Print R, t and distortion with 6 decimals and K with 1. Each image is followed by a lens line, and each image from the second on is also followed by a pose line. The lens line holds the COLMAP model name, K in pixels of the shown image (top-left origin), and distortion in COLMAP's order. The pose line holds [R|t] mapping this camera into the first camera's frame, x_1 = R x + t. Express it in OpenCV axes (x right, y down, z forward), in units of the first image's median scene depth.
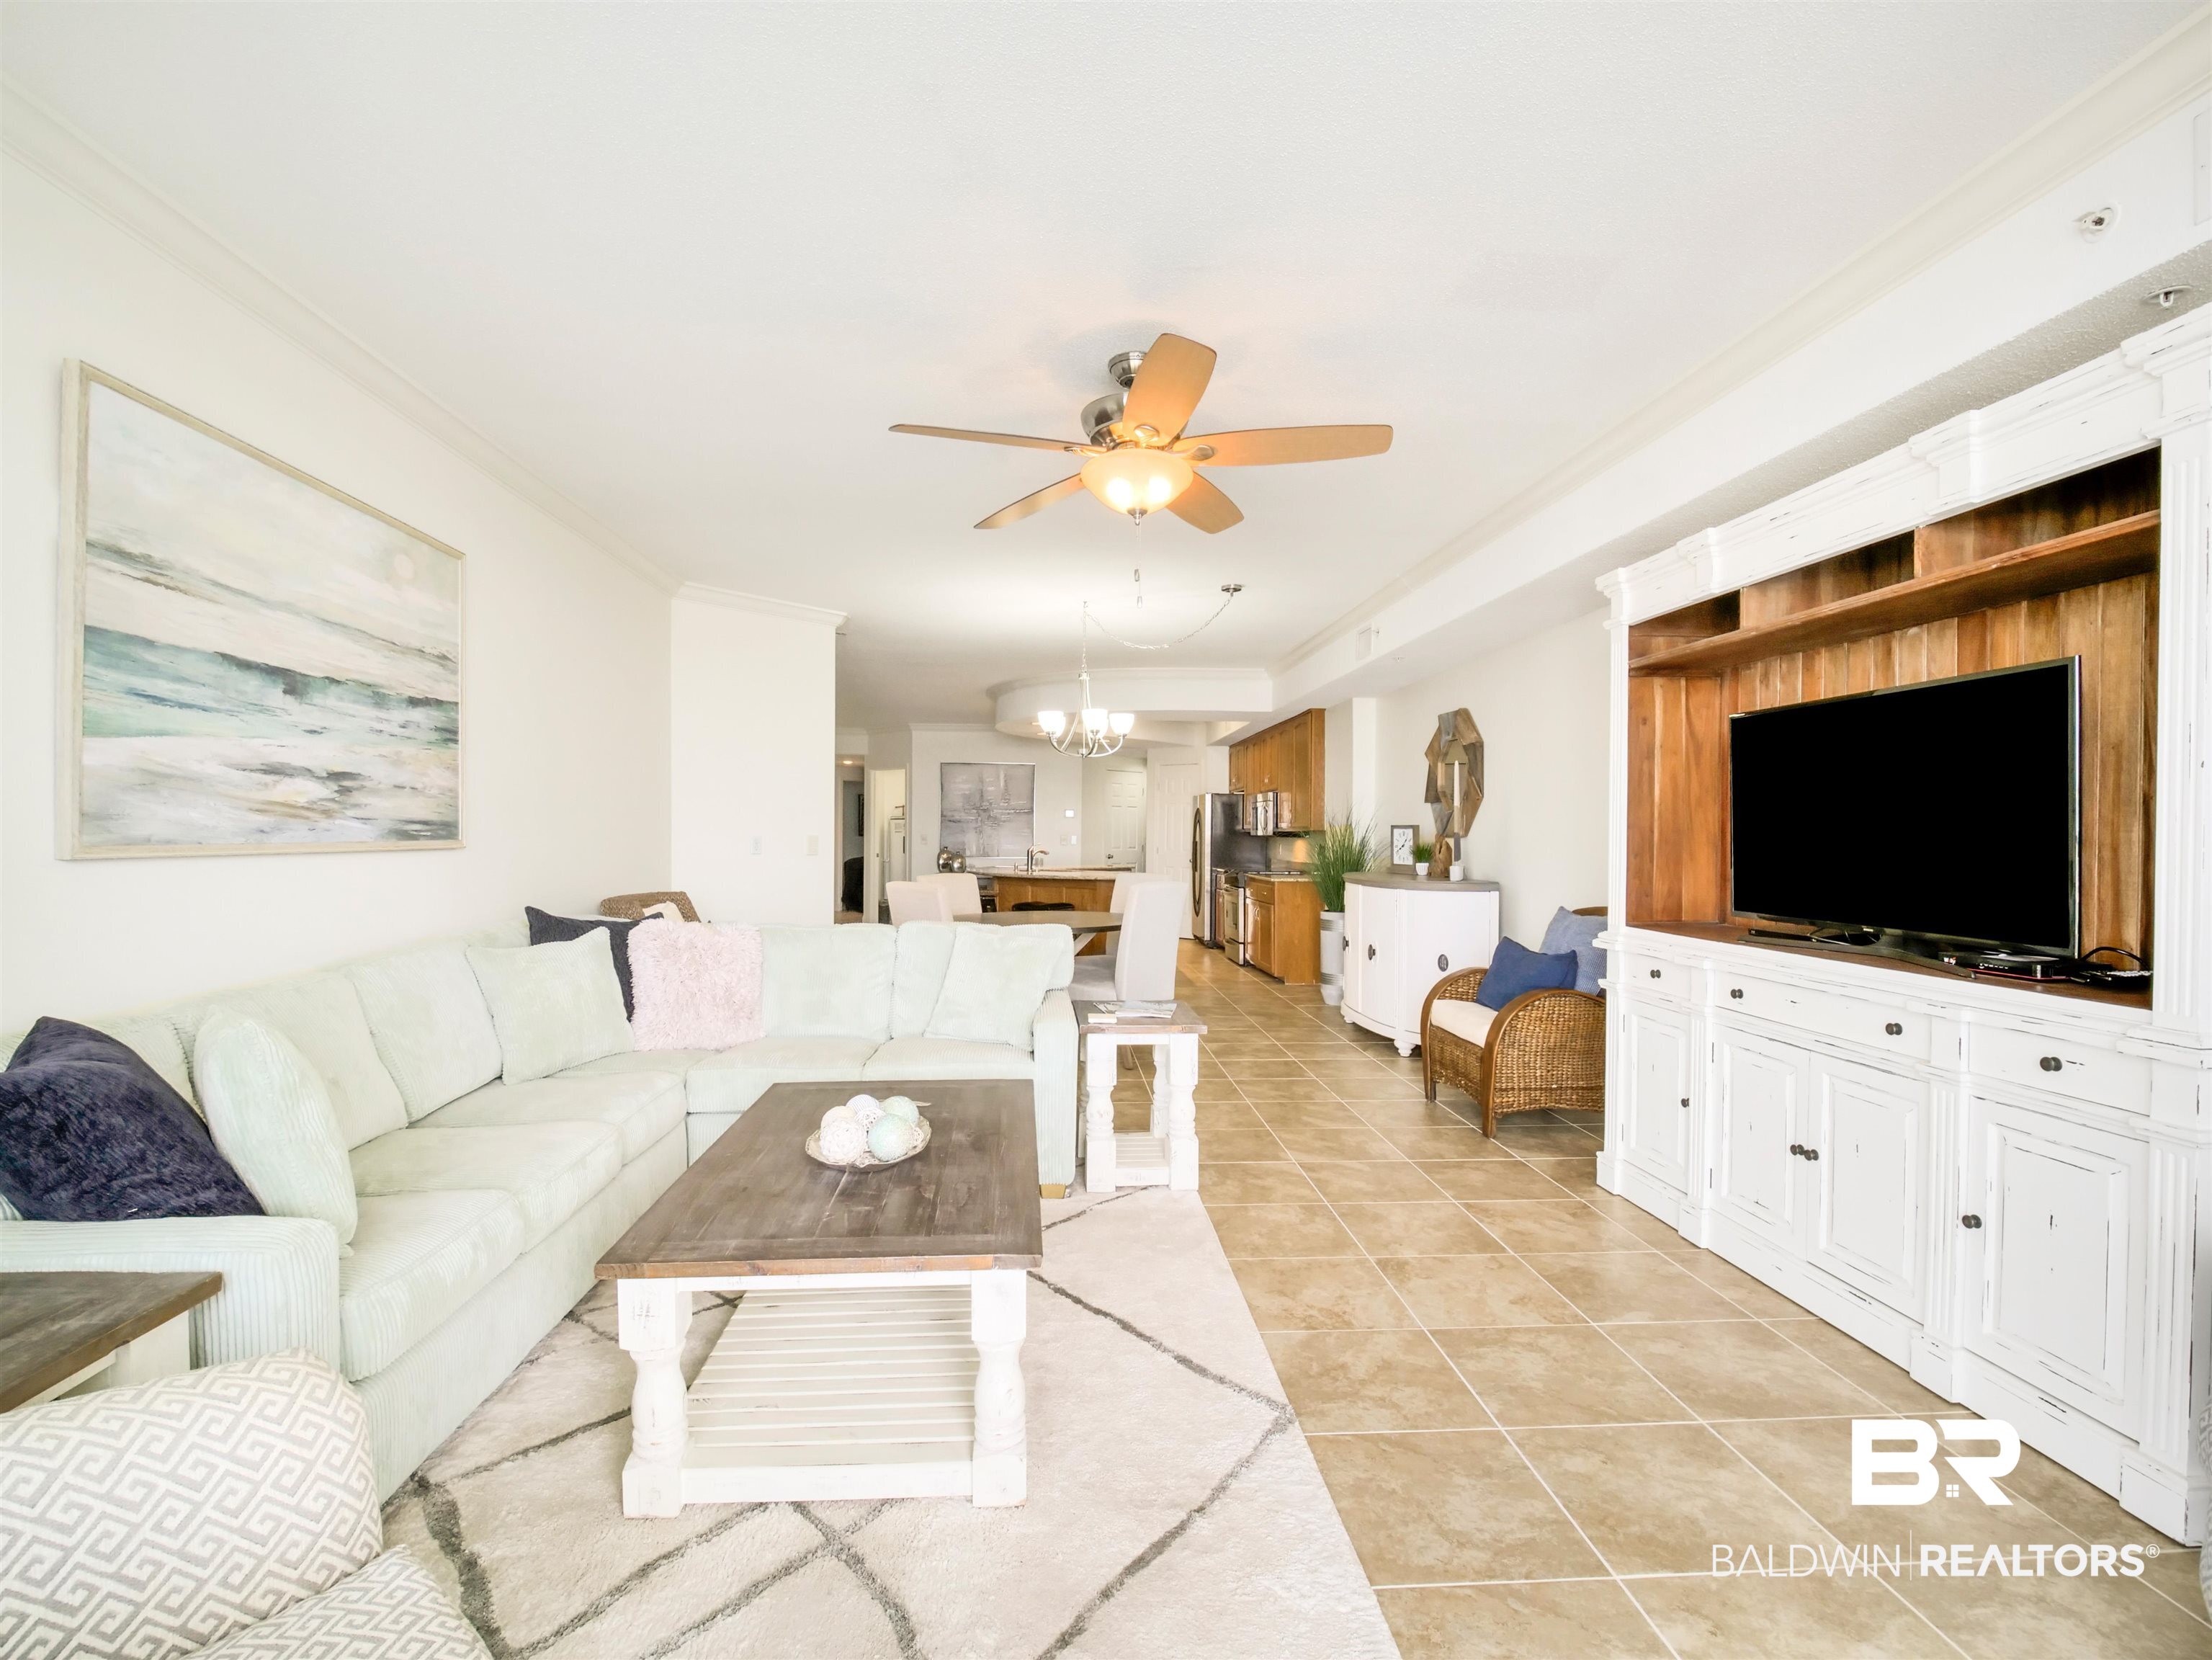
lens RADIAL K [[1037.1, 0, 1106.0], [0, 1037.1, 830.0], [0, 0, 1]] dist [-0.000495, -0.000042]
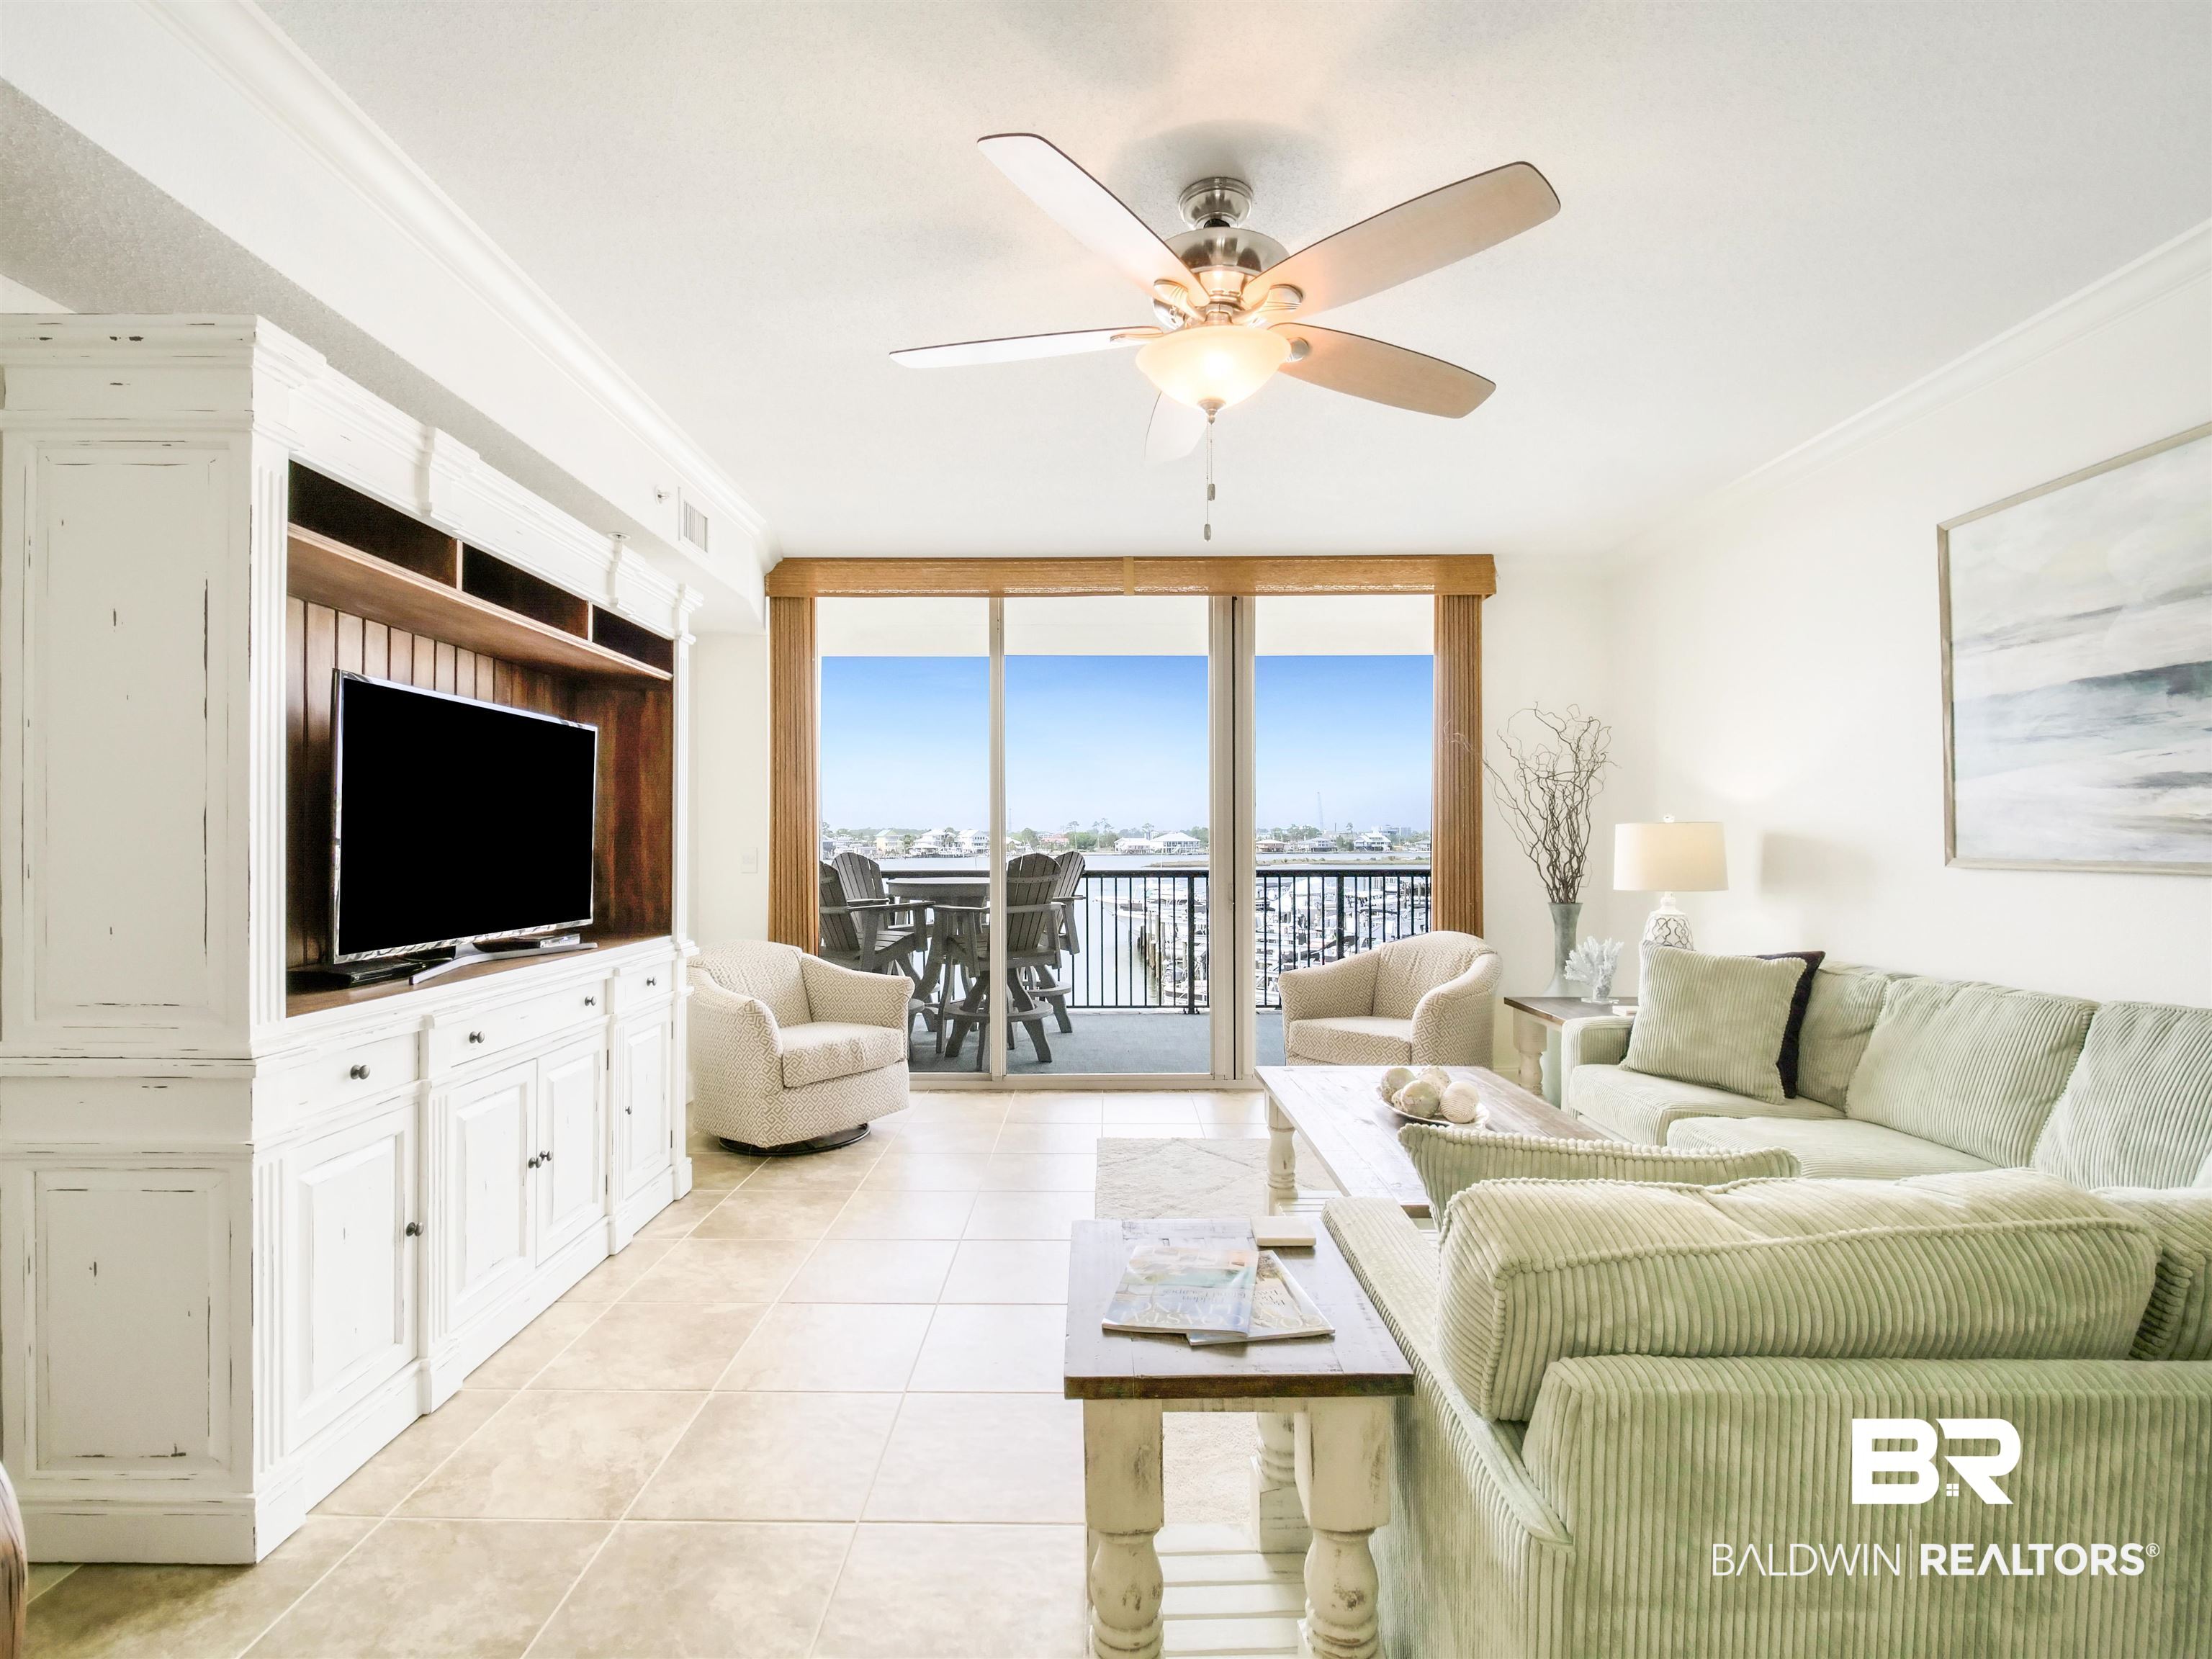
lens RADIAL K [[1017.1, 0, 1100.4], [0, 1017.1, 844.3], [0, 0, 1]] dist [-0.000983, -0.000985]
pose [[-0.997350, -0.004721, 0.072594, 0.058594], [-0.004766, 0.999989, -0.000441, 0.001961], [-0.072591, -0.000786, -0.997362, 1.804944]]
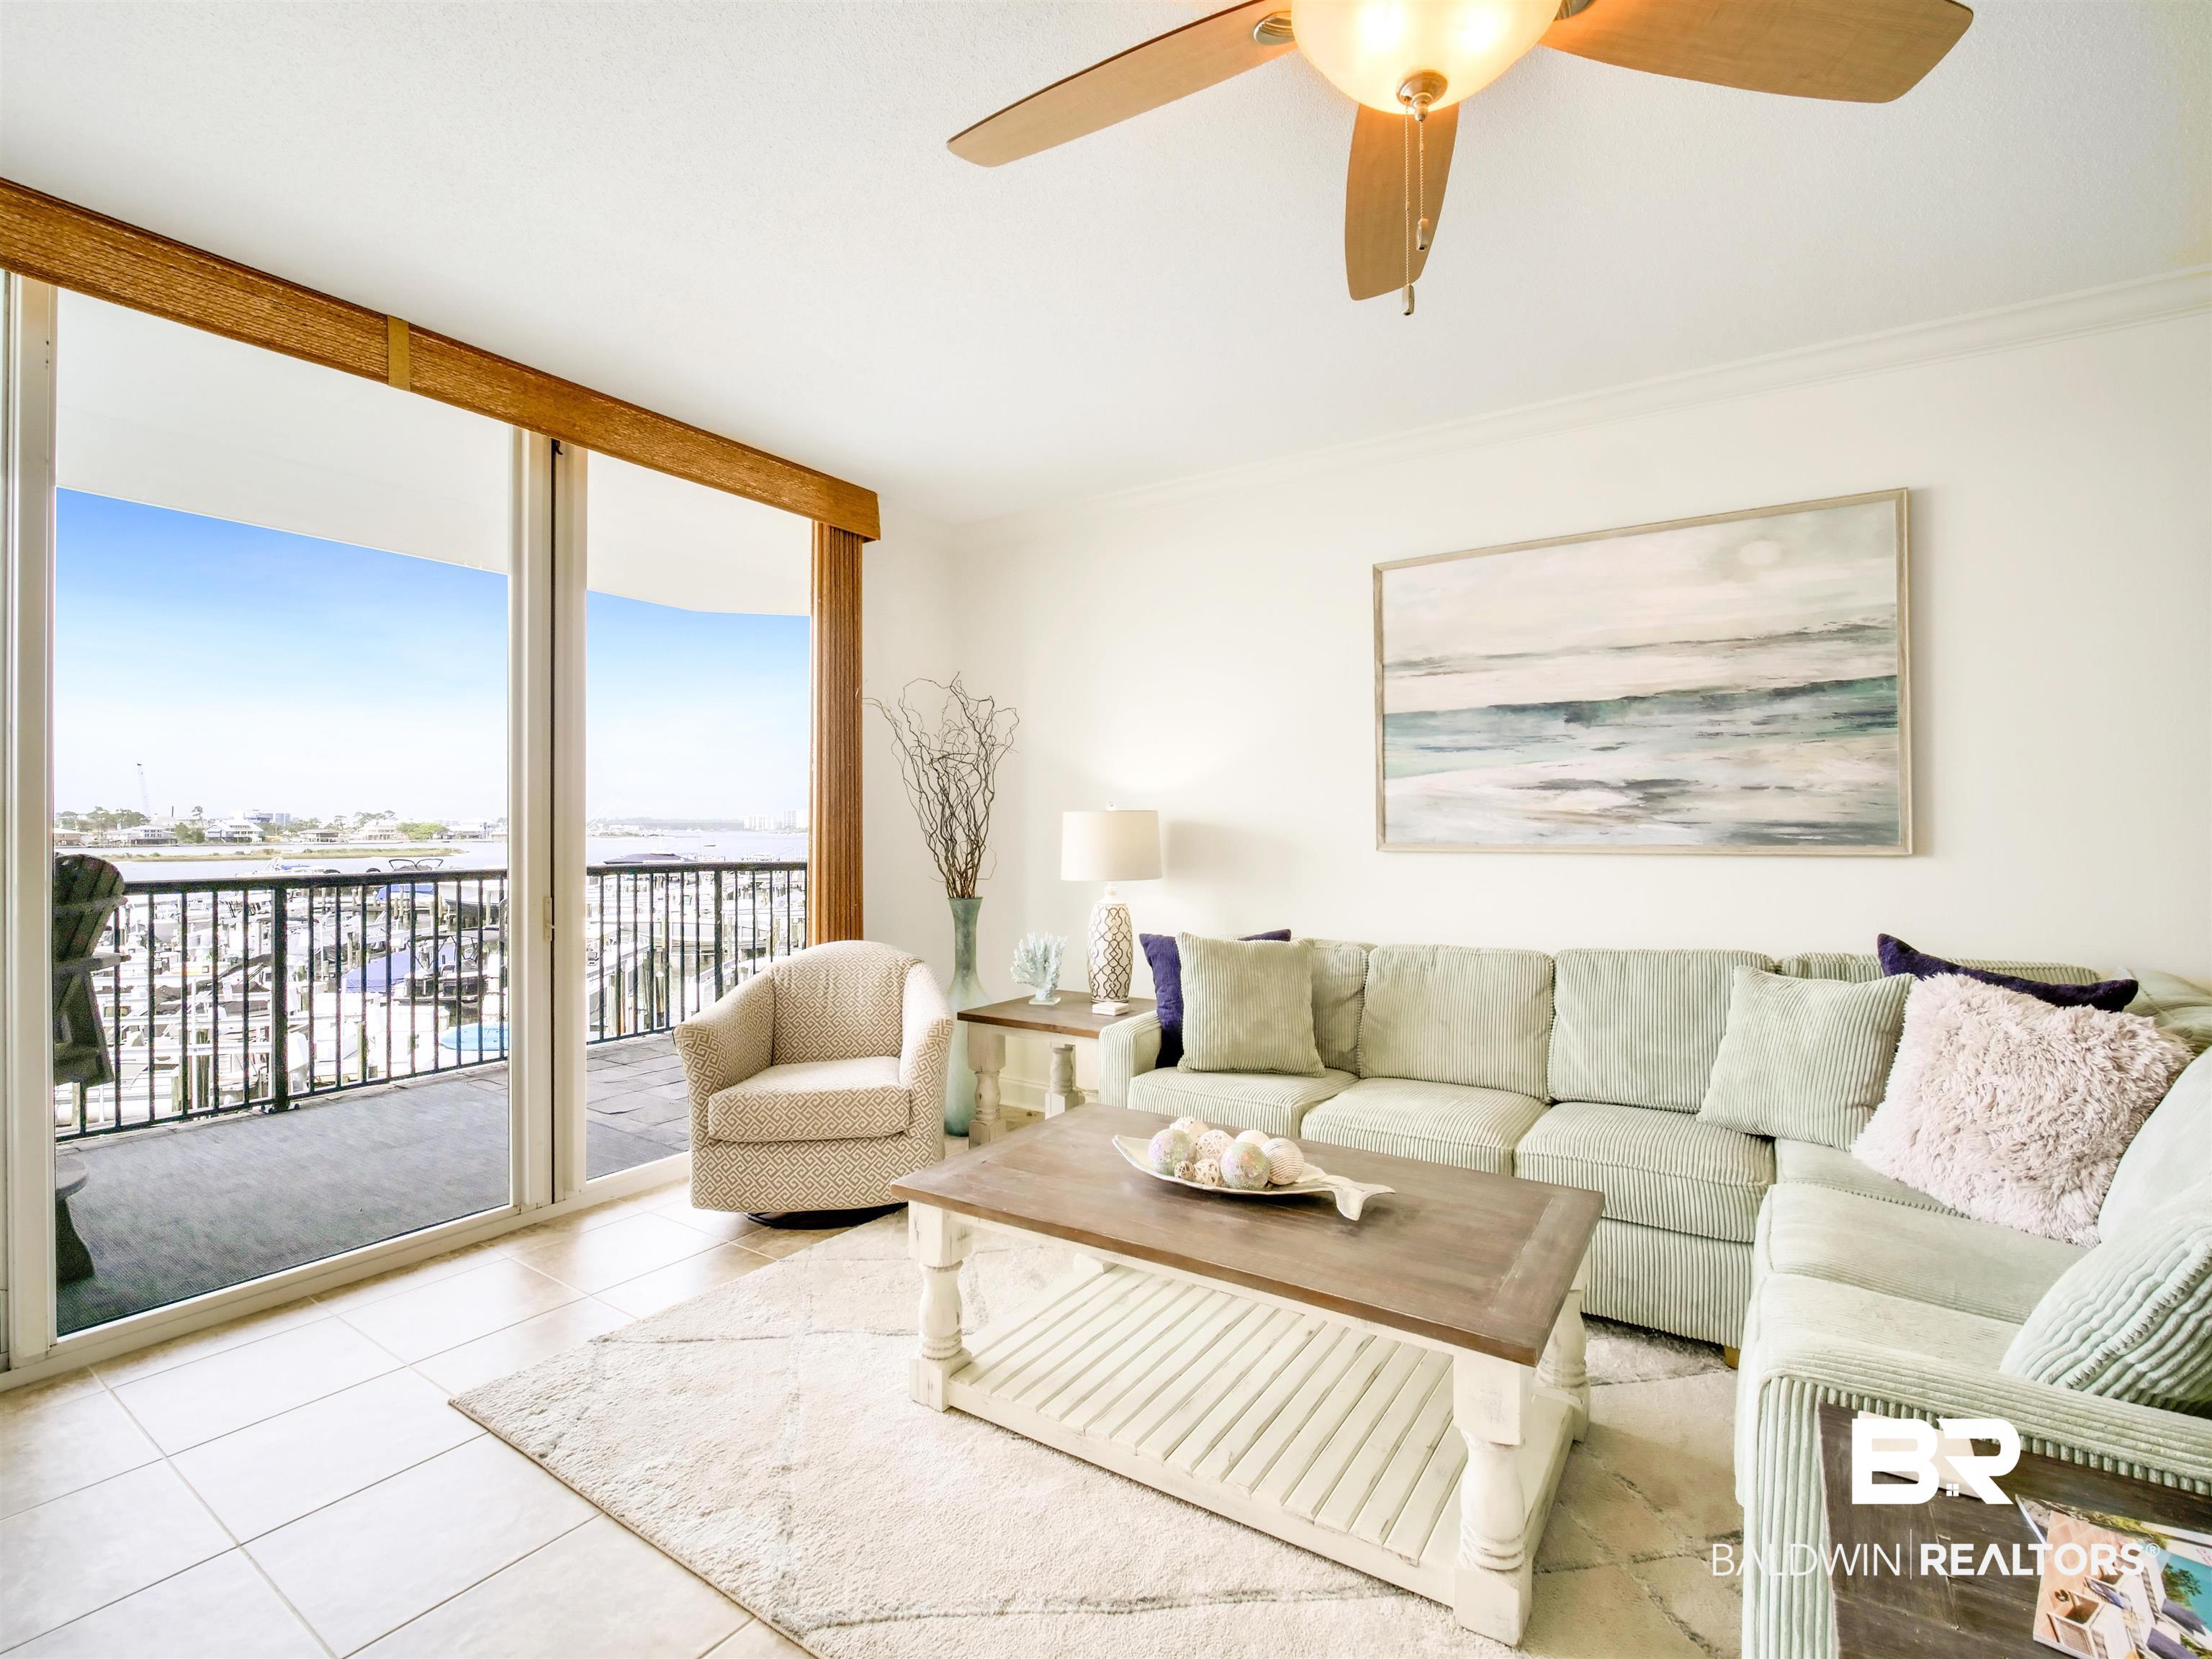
lens RADIAL K [[1013.9, 0, 1106.0], [0, 1013.9, 829.5], [0, 0, 1]] dist [-0.012480, -0.000986]
pose [[-0.612445, -0.003880, -0.790504, 0.452852], [0.001168, 0.999982, -0.005813, 0.001167], [0.790512, -0.004483, -0.612430, 1.211641]]
